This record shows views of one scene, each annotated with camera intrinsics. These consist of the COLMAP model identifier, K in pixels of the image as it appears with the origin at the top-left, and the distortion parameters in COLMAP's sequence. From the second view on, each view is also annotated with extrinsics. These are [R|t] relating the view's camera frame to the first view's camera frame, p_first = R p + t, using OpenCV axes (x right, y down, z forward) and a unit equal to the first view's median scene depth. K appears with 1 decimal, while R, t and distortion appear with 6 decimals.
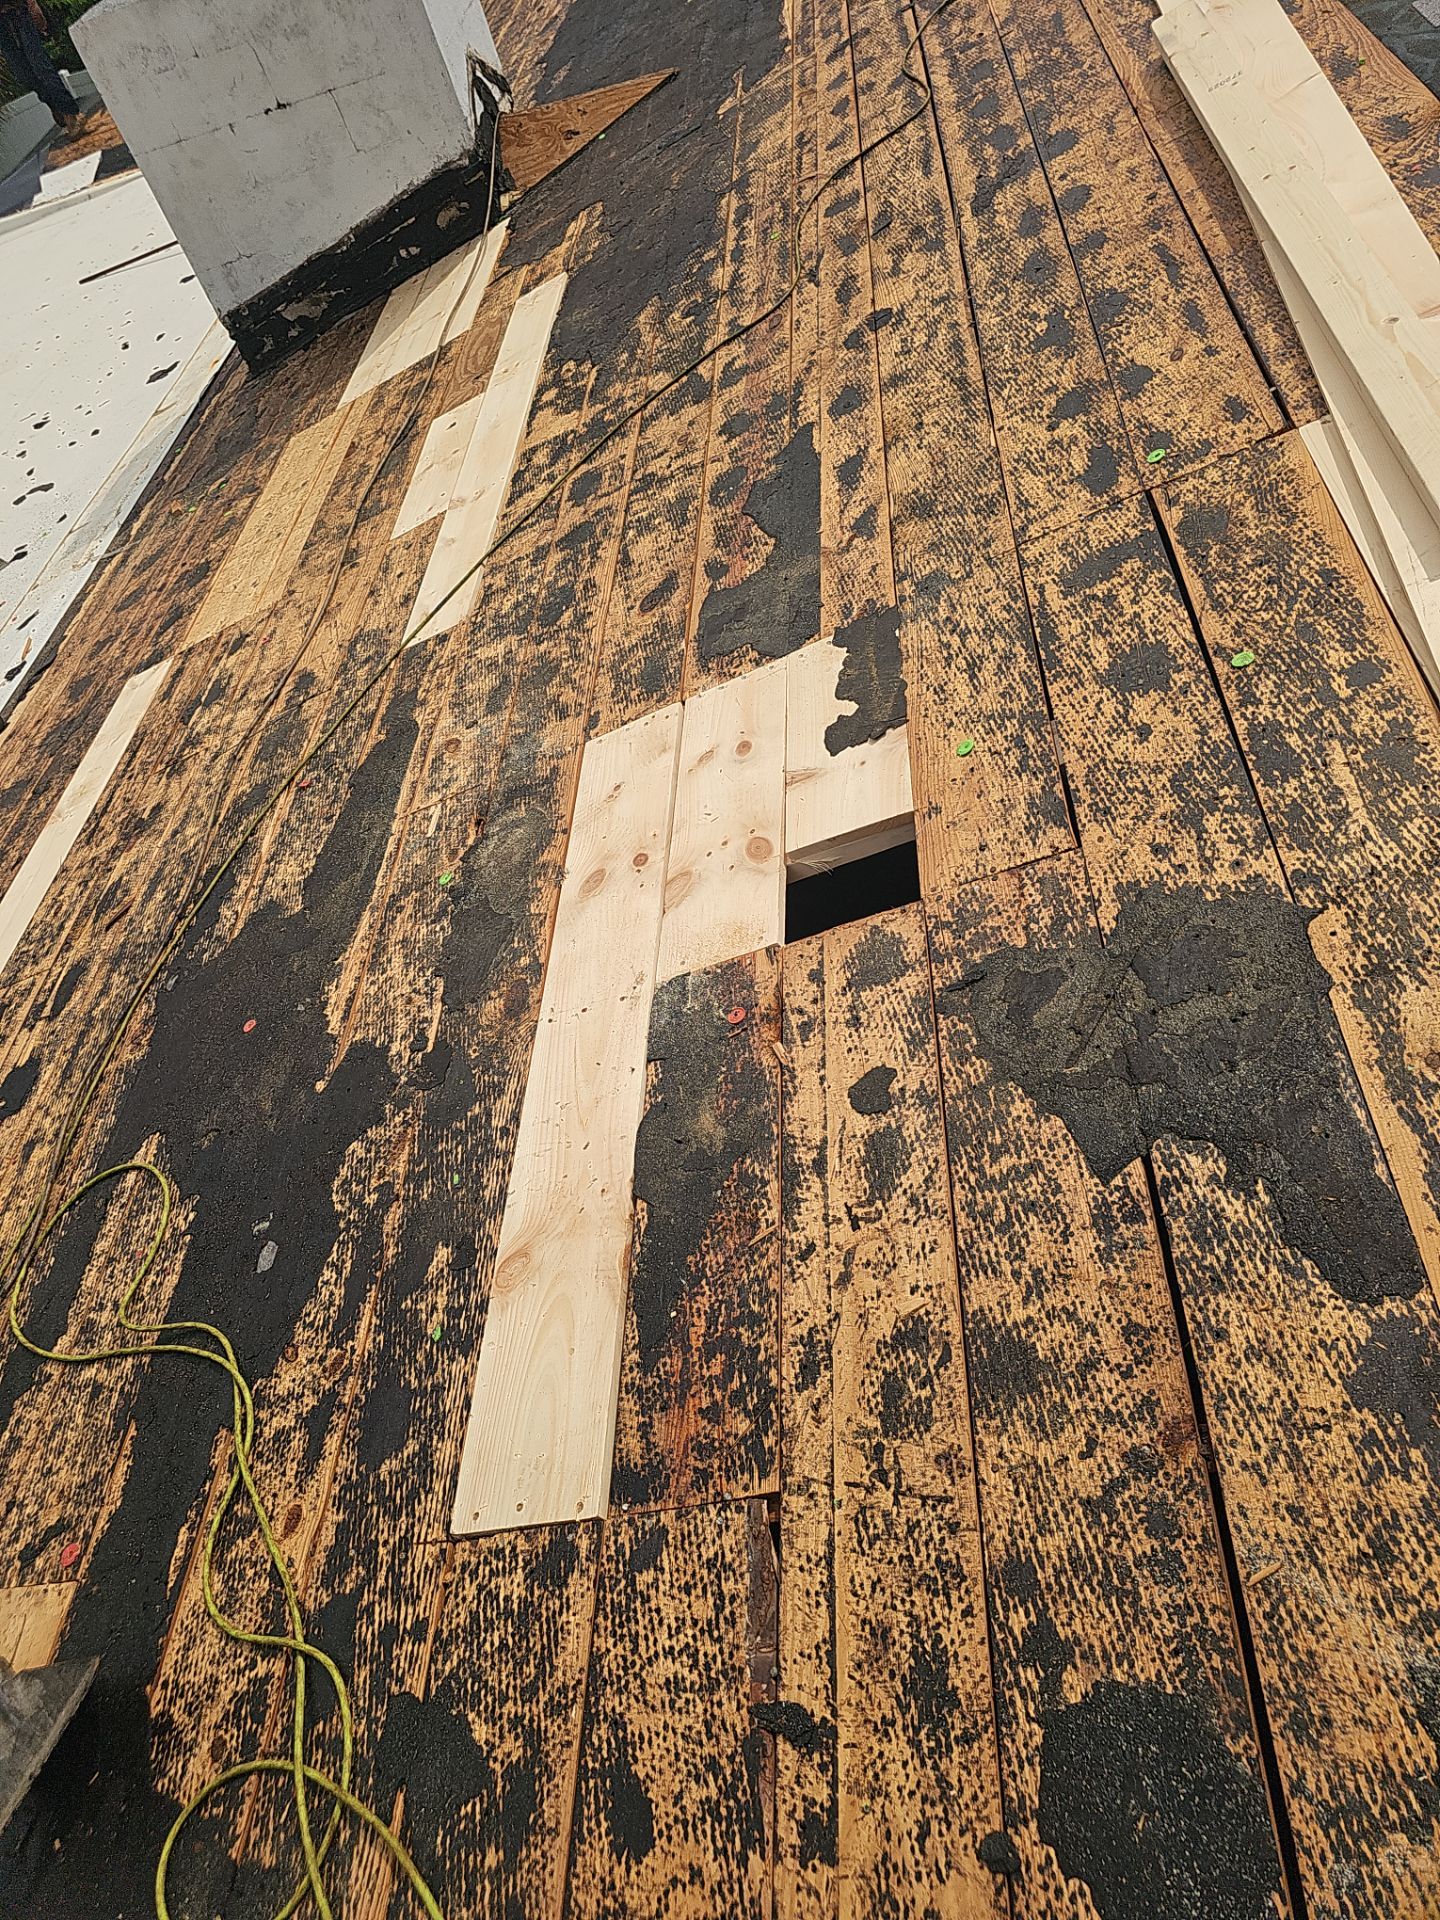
lens RADIAL K [[1250.7, 0, 694.4], [0, 1250.7, 942.3], [0, 0, 1]] dist [0.036828, -0.030178]
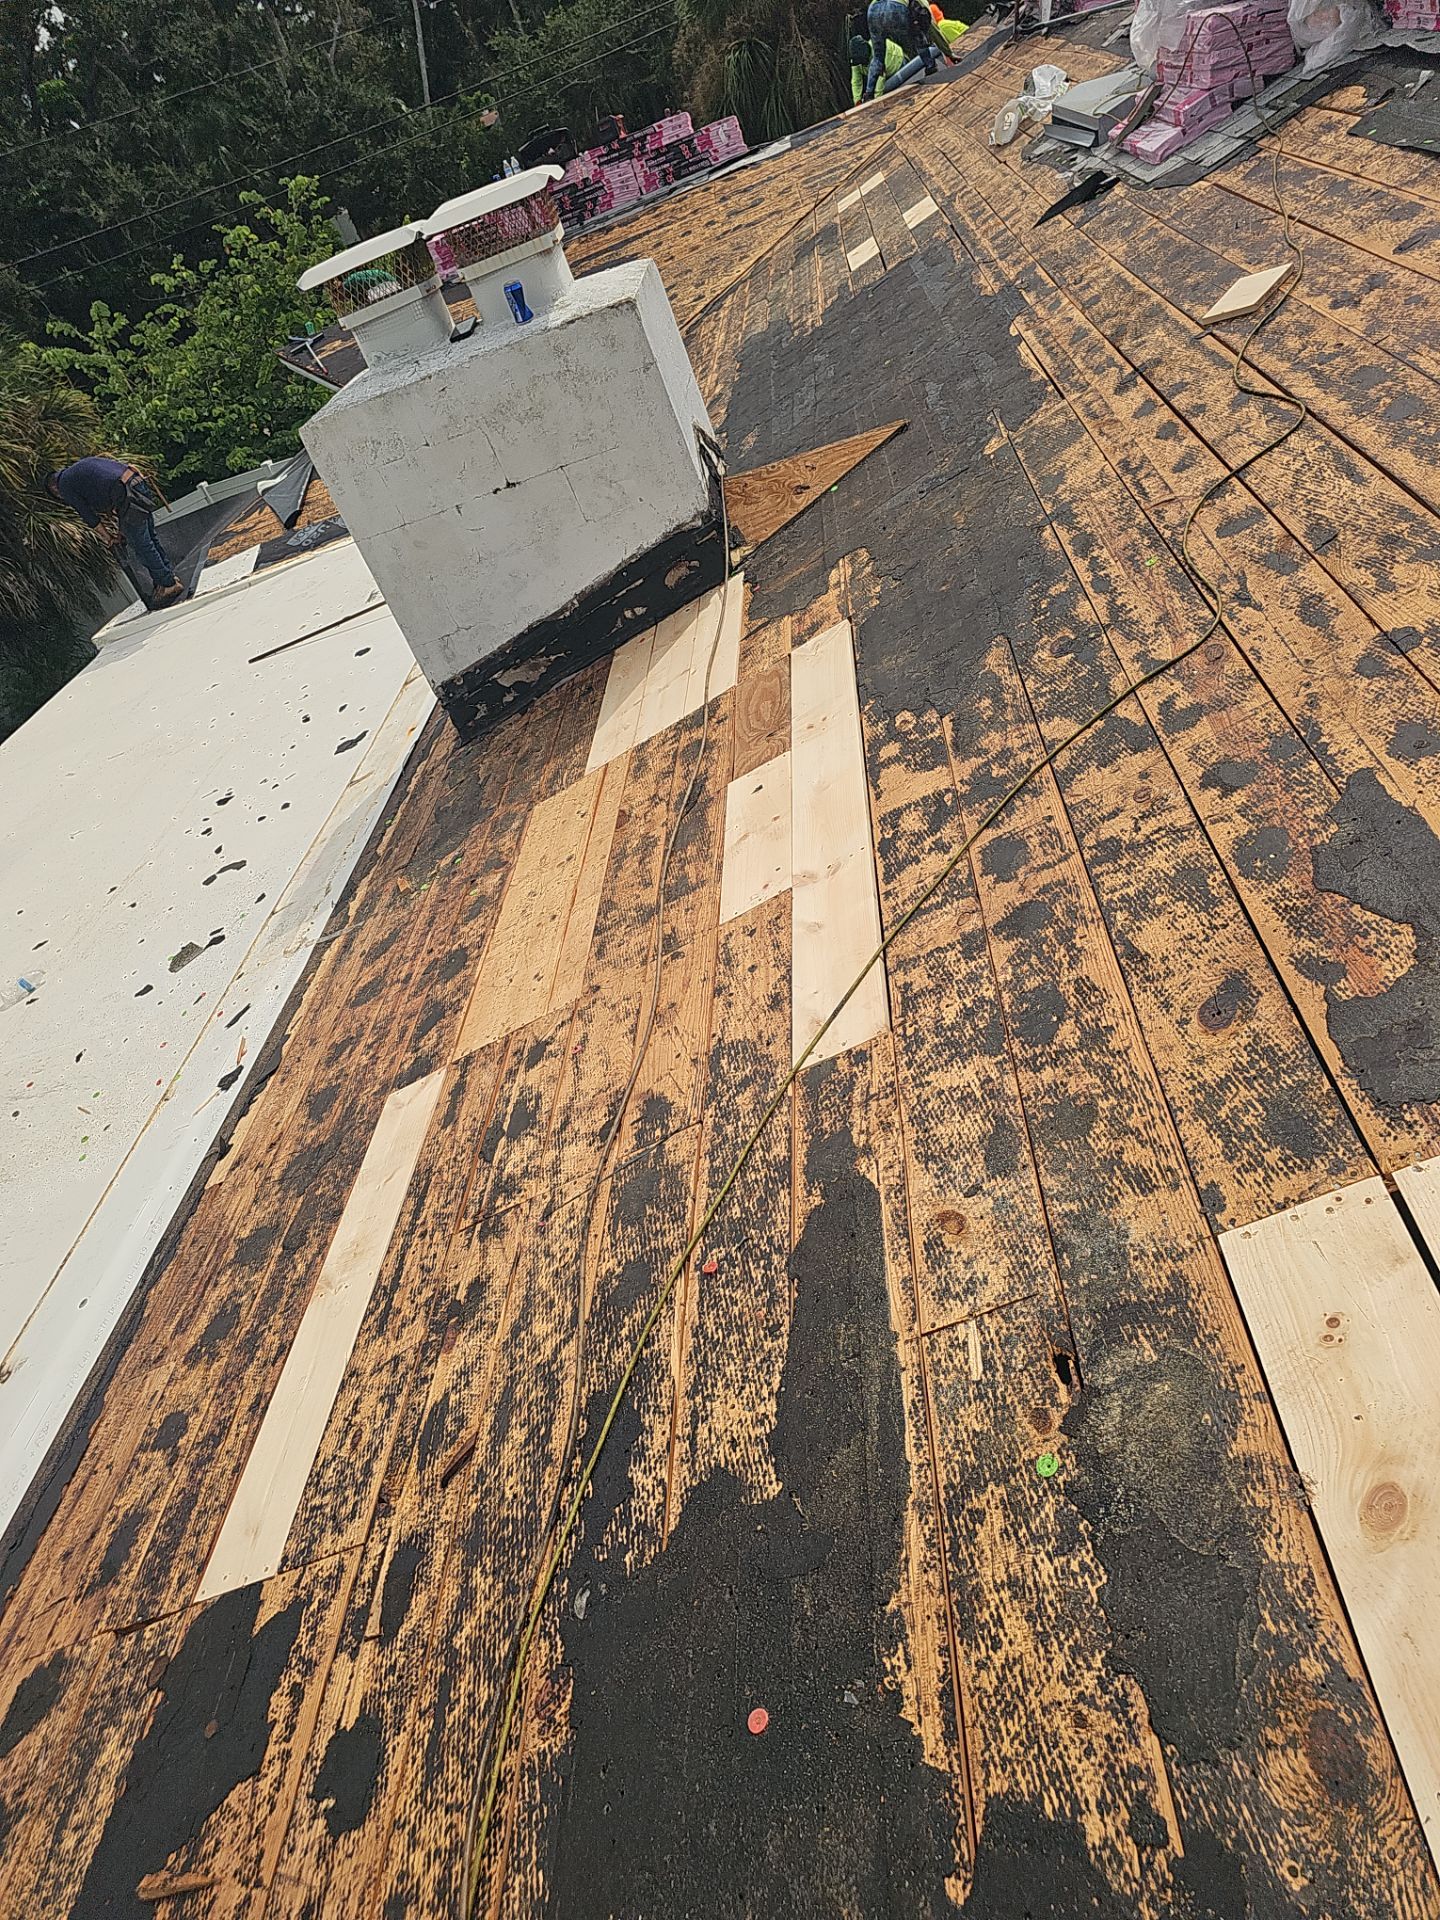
lens RADIAL K [[1250.7, 0, 724.4], [0, 1250.7, 966.7], [0, 0, 1]] dist [0.036828, -0.030178]
pose [[0.997611, -0.061472, -0.031510, -0.323917], [0.053375, 0.975530, -0.213290, -0.170746], [0.043851, 0.211099, 0.976481, 0.285081]]
